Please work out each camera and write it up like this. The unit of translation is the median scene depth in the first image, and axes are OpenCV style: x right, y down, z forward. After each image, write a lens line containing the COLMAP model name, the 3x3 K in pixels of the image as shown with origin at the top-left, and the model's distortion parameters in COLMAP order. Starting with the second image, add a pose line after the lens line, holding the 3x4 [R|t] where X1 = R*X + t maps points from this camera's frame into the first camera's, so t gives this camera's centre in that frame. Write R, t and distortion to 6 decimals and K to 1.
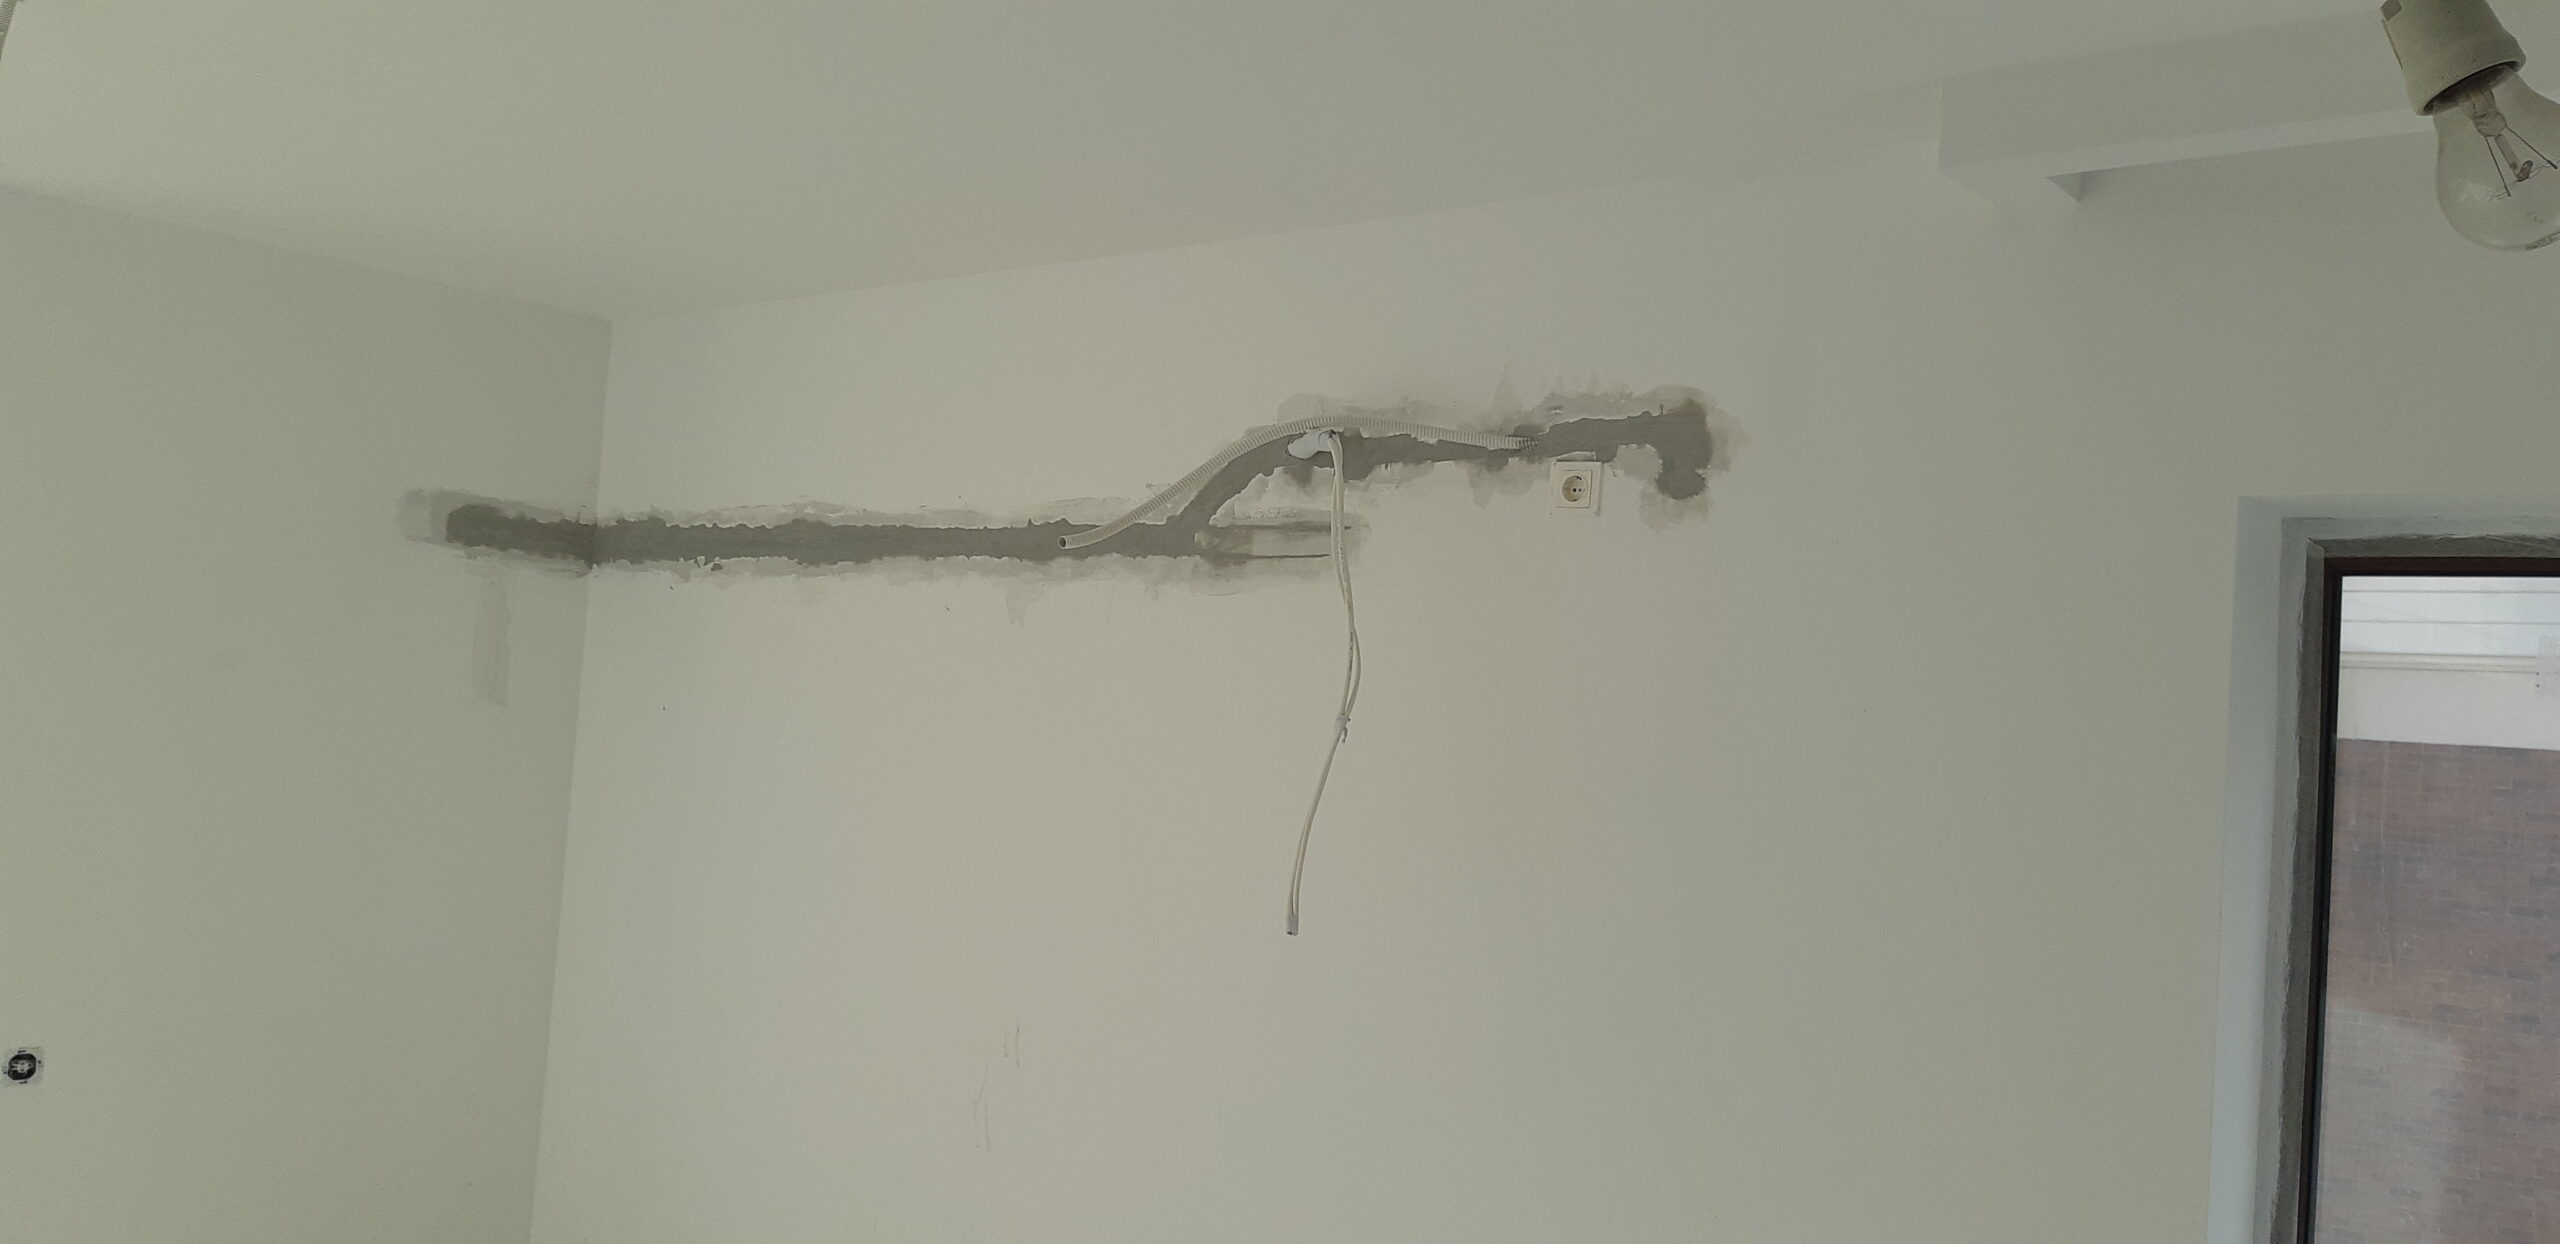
lens RADIAL K [[1955.4, 0, 1280.3], [0, 1955.4, 686.5], [0, 0, 1]] dist [0.076505, -0.208371]
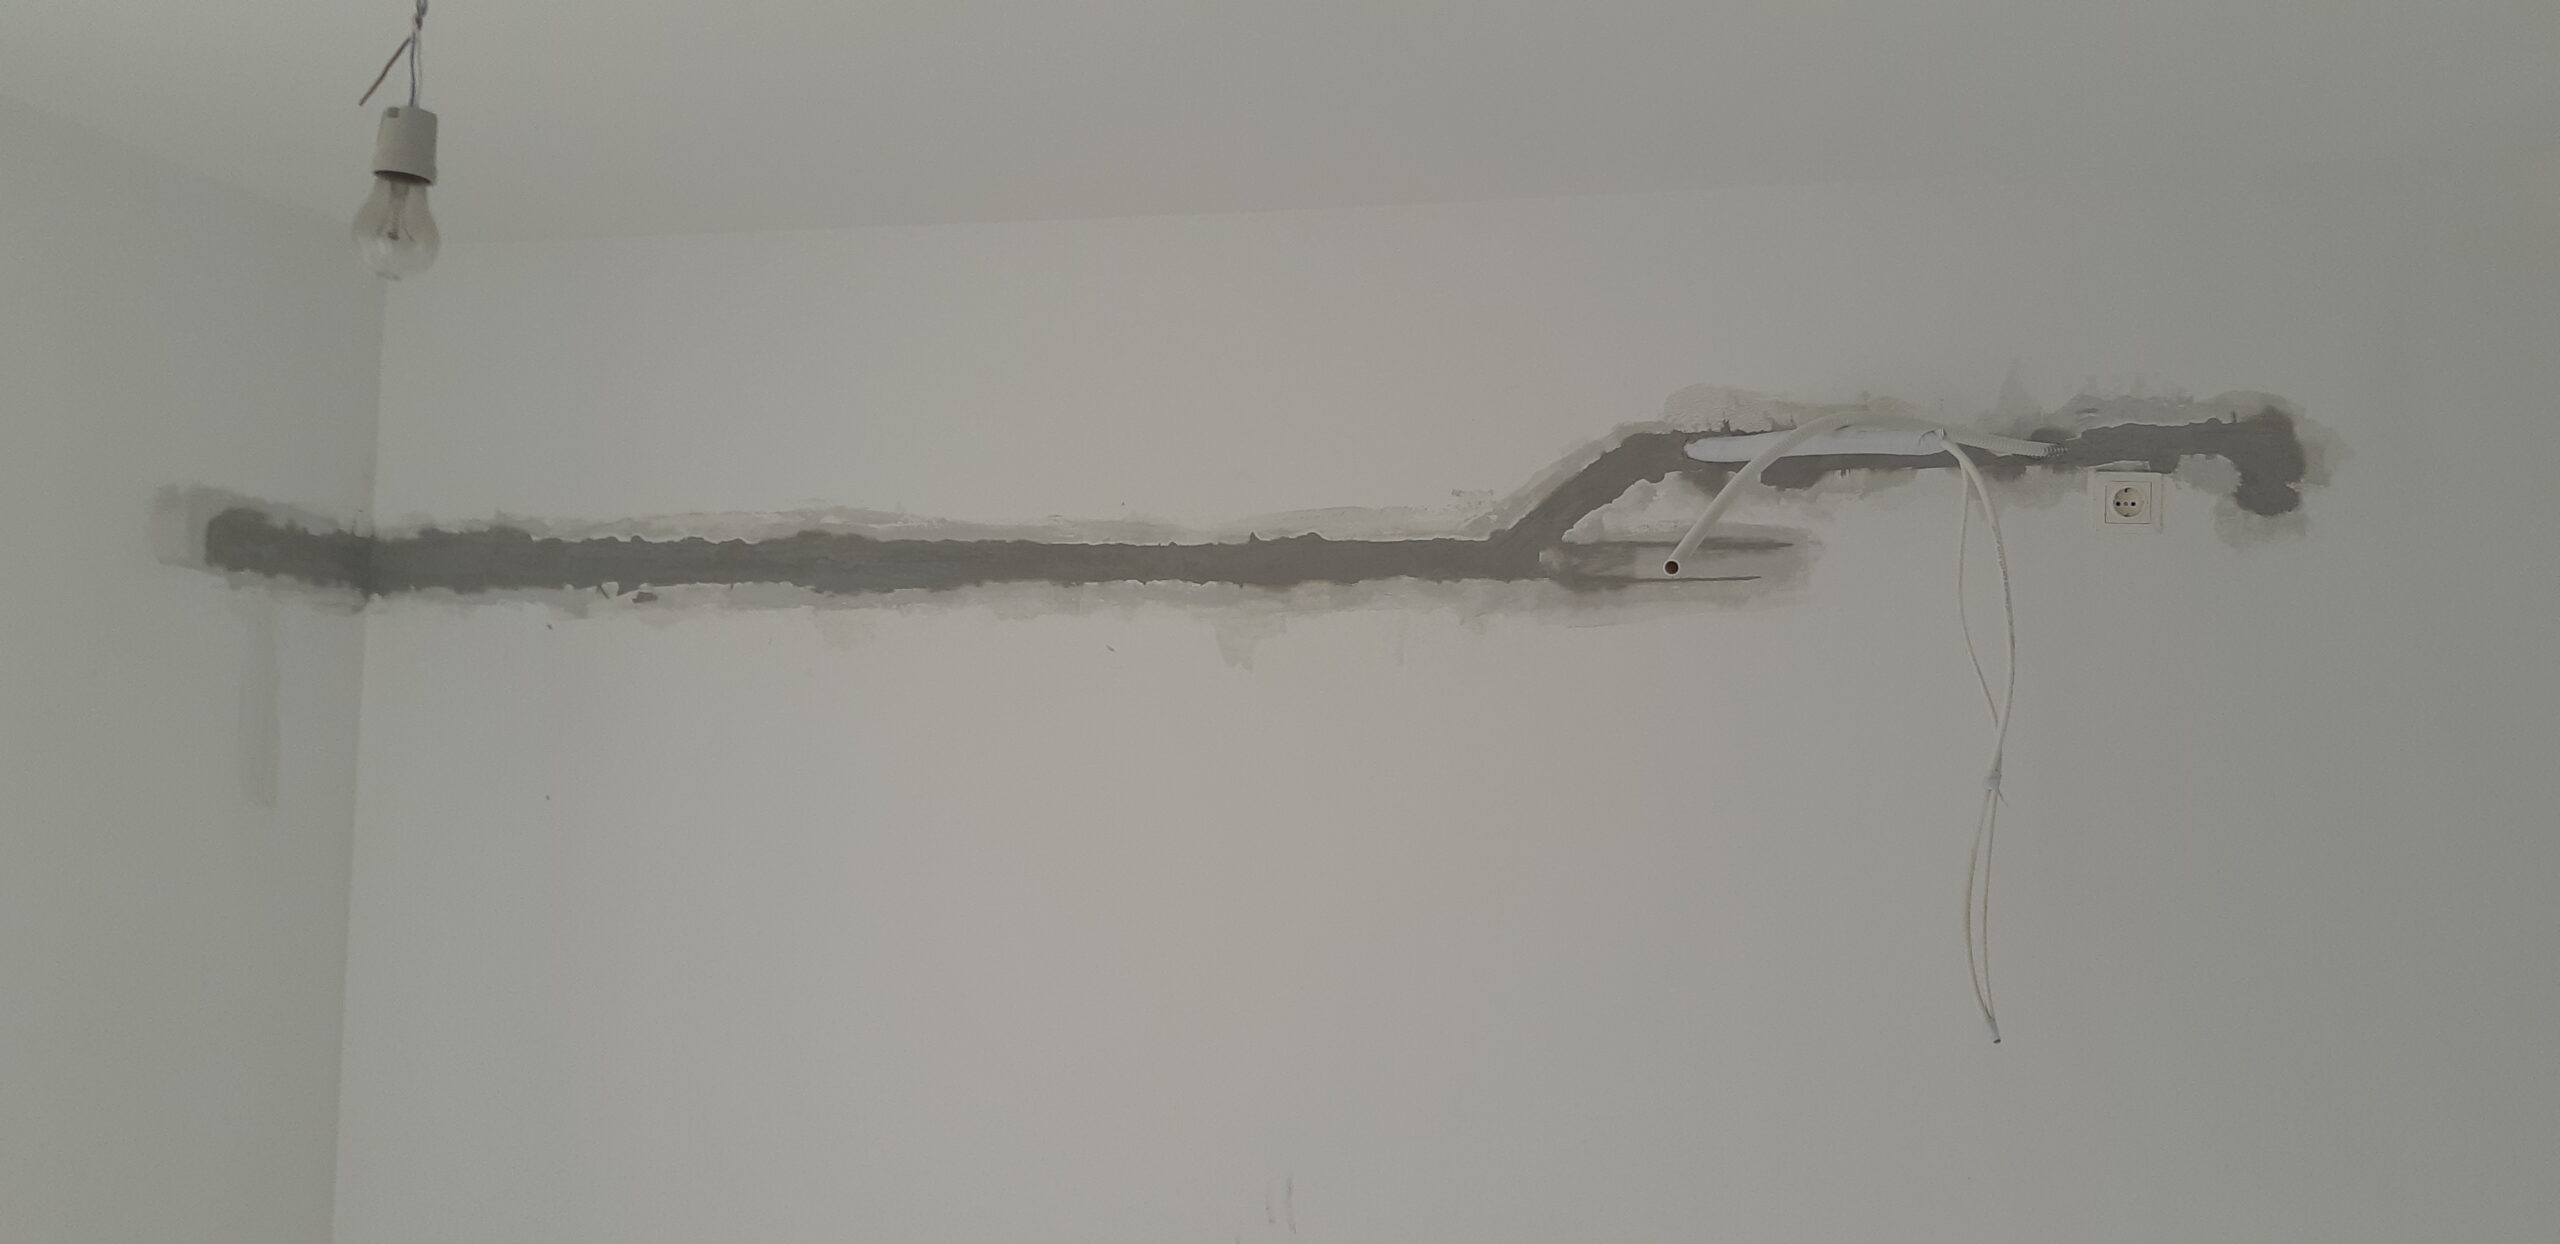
lens RADIAL K [[1955.4, 0, 1280.3], [0, 1955.4, 686.5], [0, 0, 1]] dist [0.076505, -0.208371]
pose [[0.891884, -0.034945, 0.450912, -0.497531], [0.035226, 0.999349, 0.007771, -0.031368], [-0.450890, 0.008953, 0.892535, 0.311942]]
